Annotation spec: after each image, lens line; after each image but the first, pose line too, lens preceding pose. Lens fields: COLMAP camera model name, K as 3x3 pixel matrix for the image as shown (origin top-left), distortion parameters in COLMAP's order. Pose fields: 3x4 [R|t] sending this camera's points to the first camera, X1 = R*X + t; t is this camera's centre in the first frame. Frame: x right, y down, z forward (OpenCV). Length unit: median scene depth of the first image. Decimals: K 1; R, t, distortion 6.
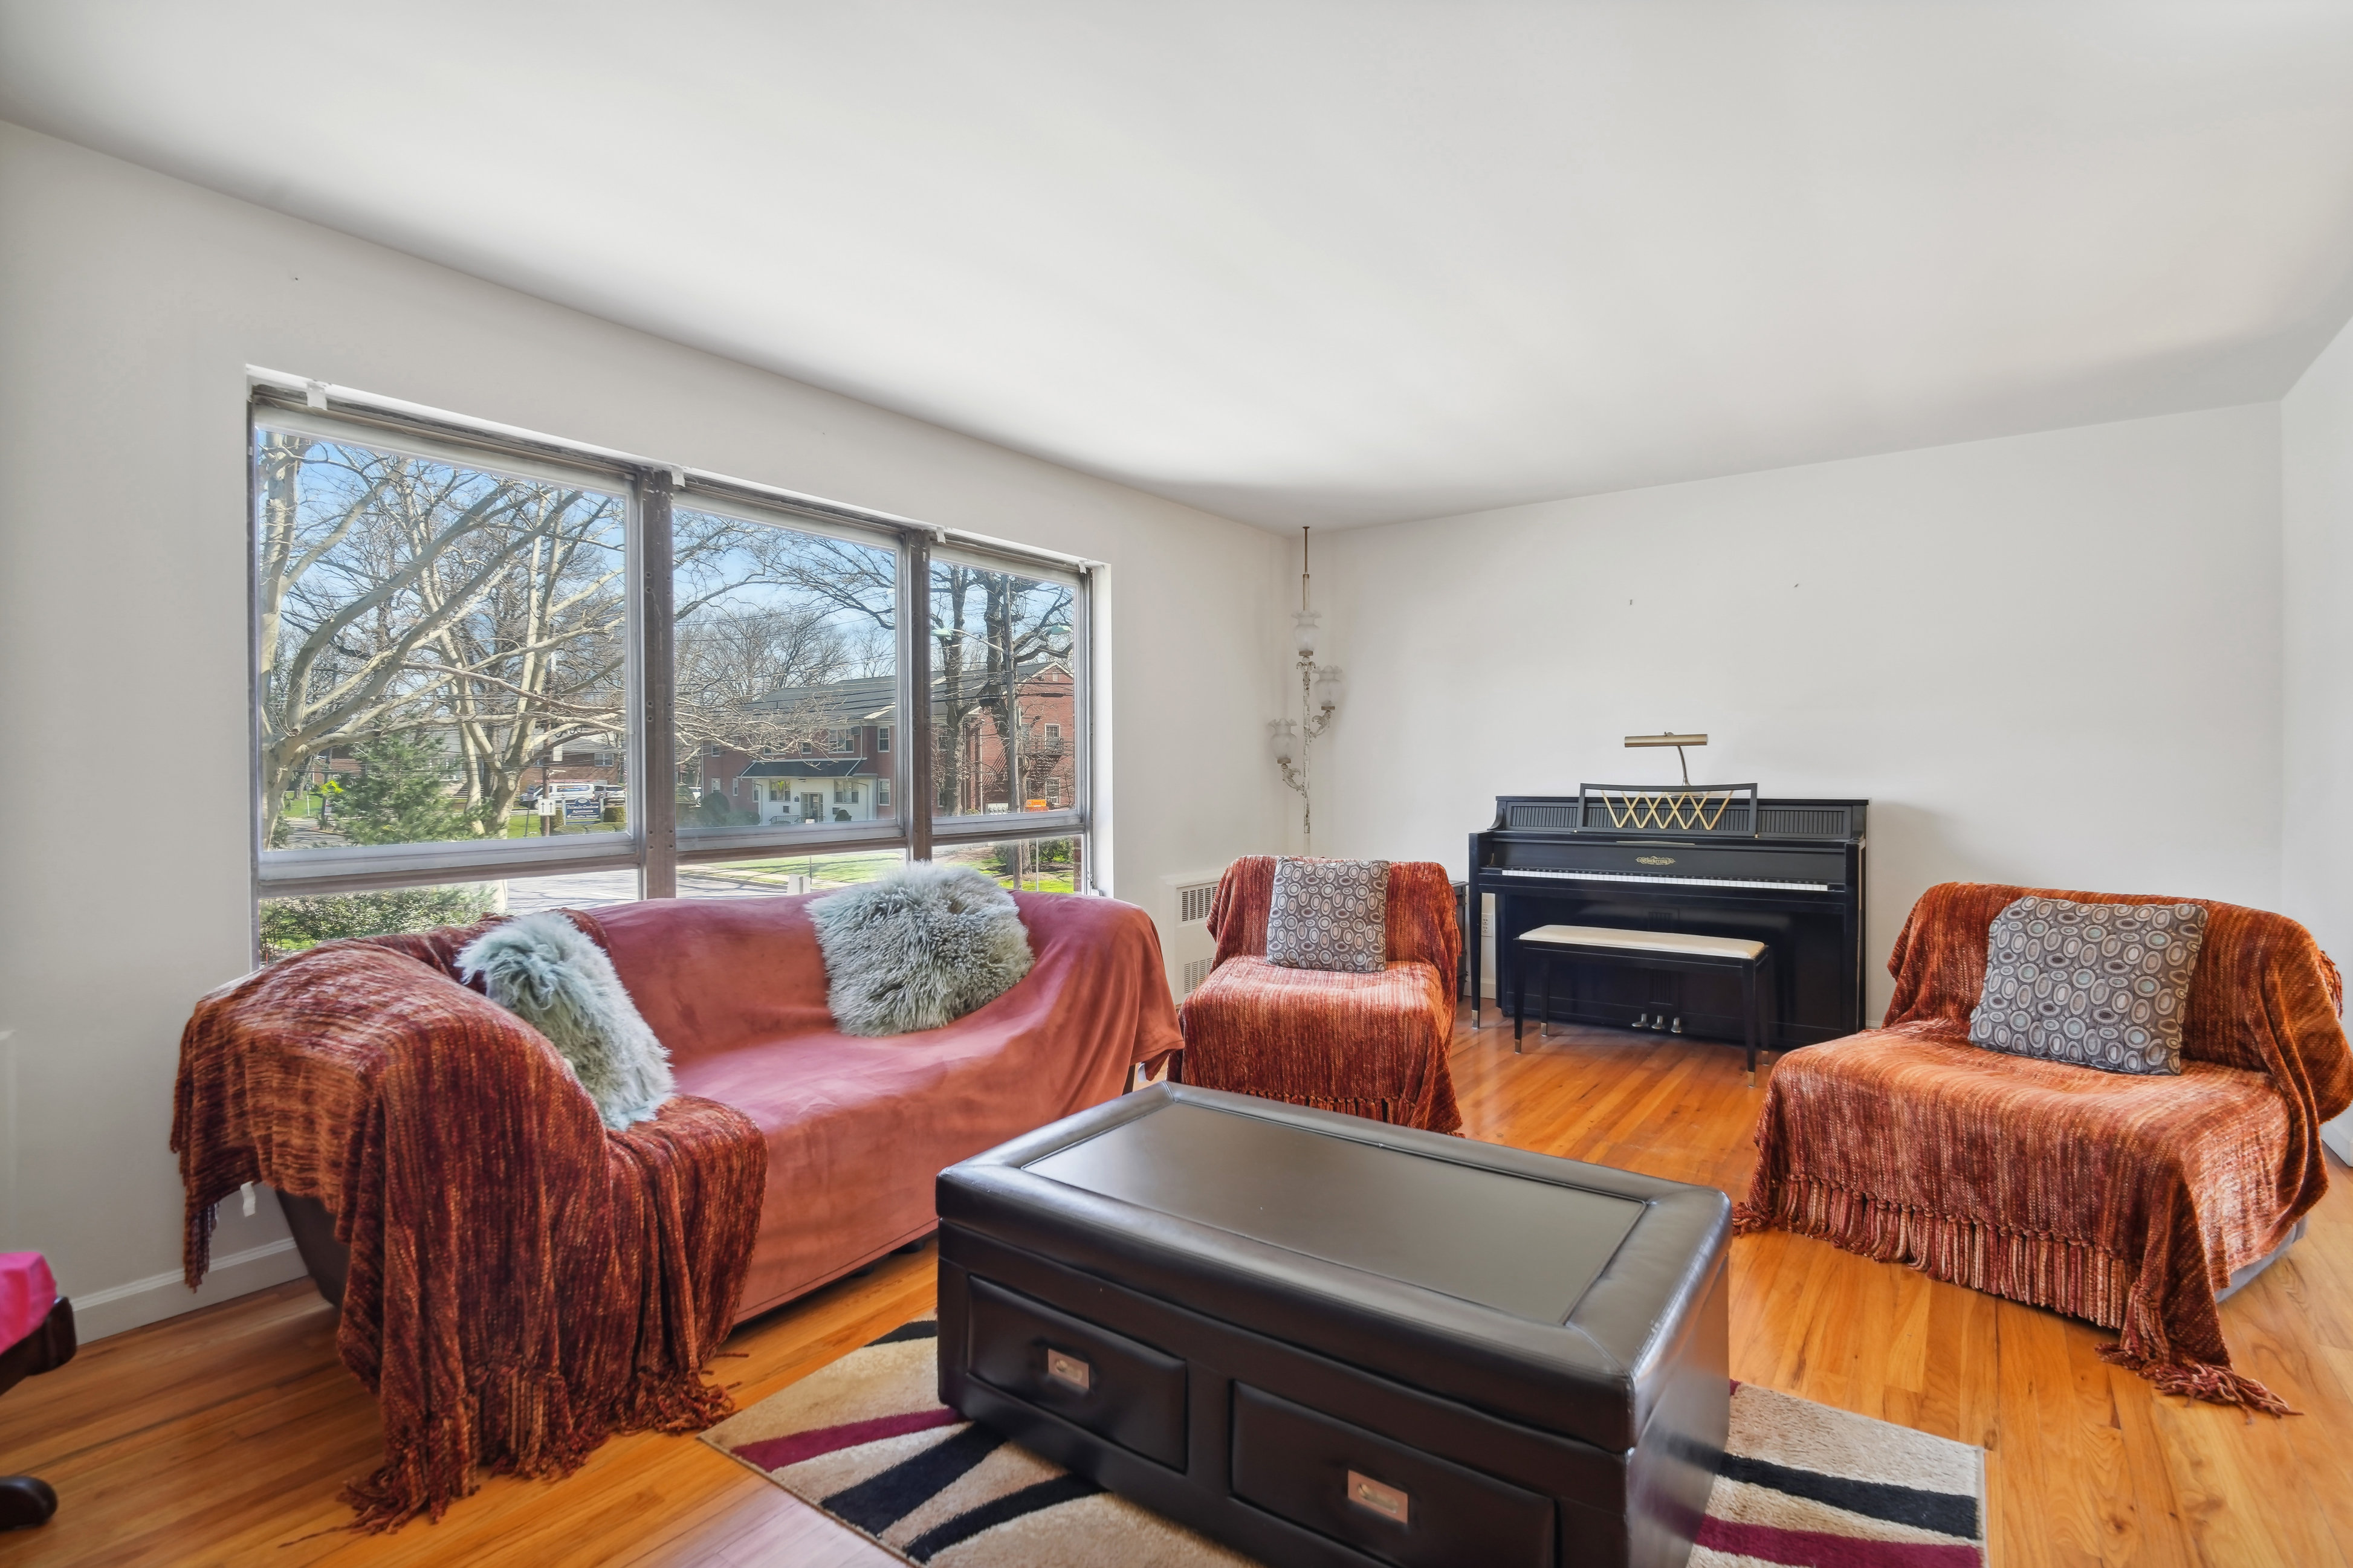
lens RADIAL K [[1104.9, 0, 1182.0], [0, 1104.9, 774.0], [0, 0, 1]] dist [-0.001062, -0.001657]
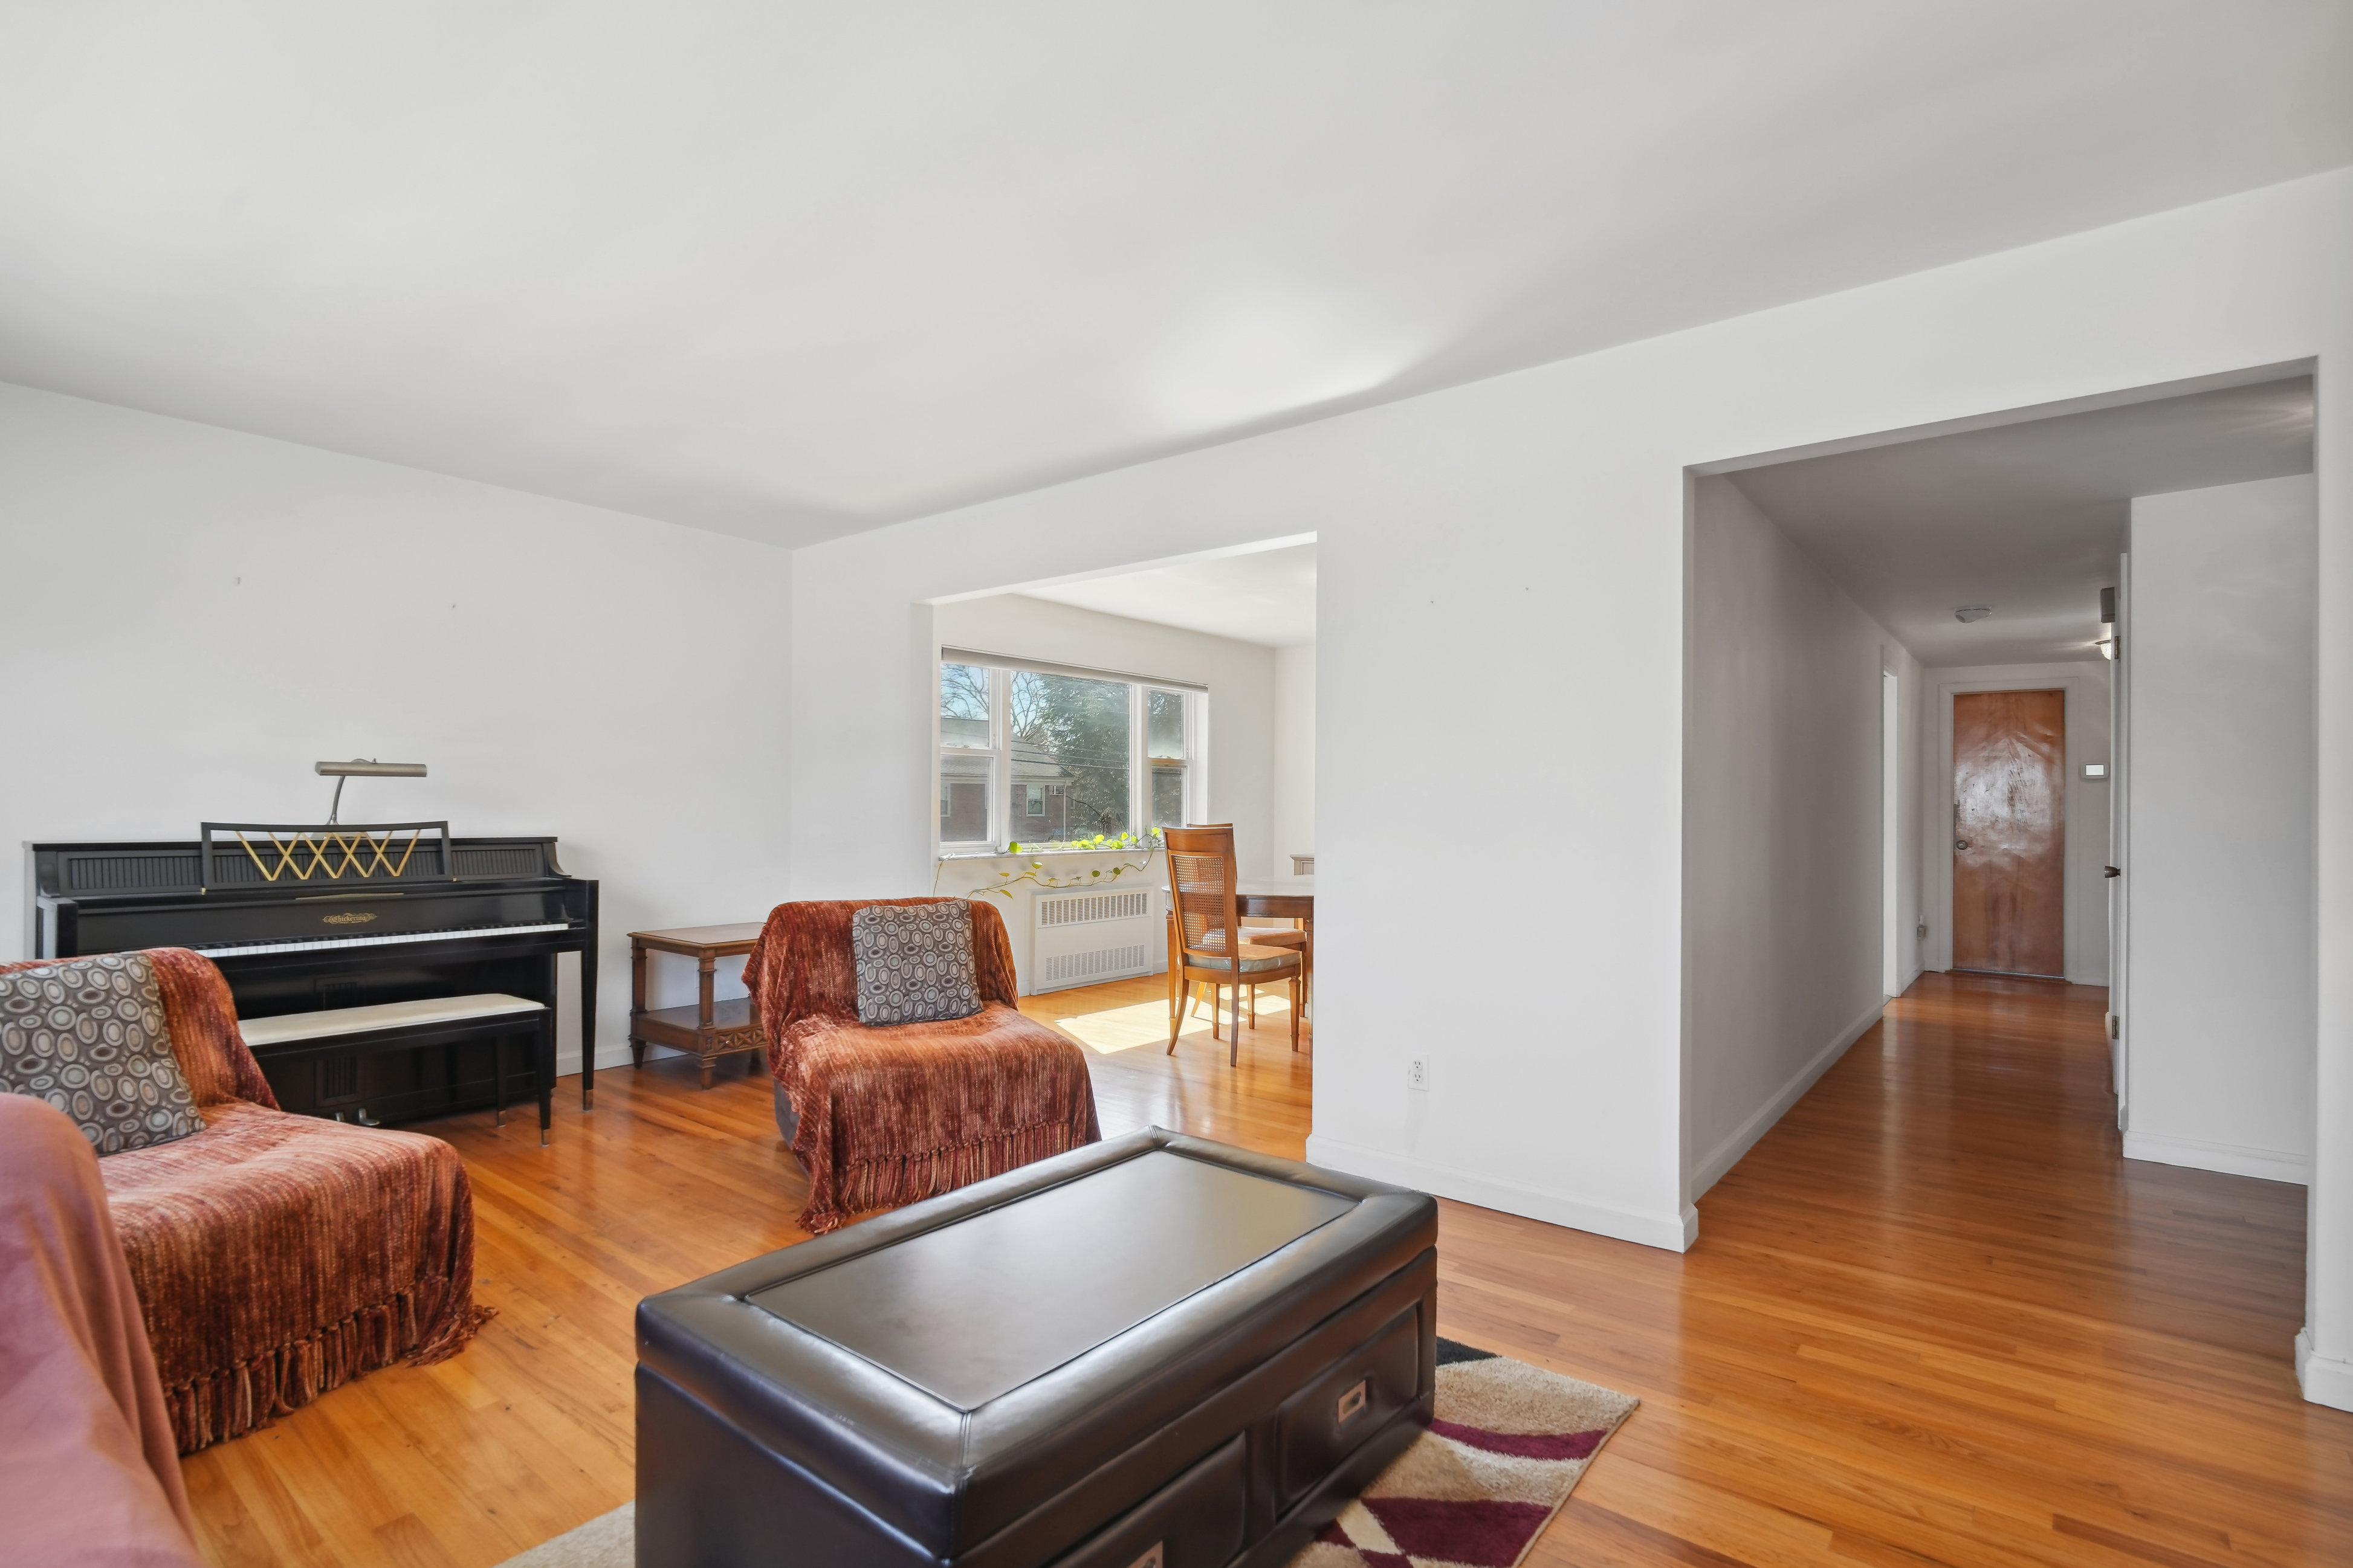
lens RADIAL K [[1104.9, 0, 1182.0], [0, 1104.9, 774.0], [0, 0, 1]] dist [-0.001062, -0.001657]
pose [[0.055979, 0.037624, 0.997723, -0.355176], [-0.005334, 0.999287, -0.037383, 0.000207], [-0.998418, -0.003229, 0.056140, 0.363858]]
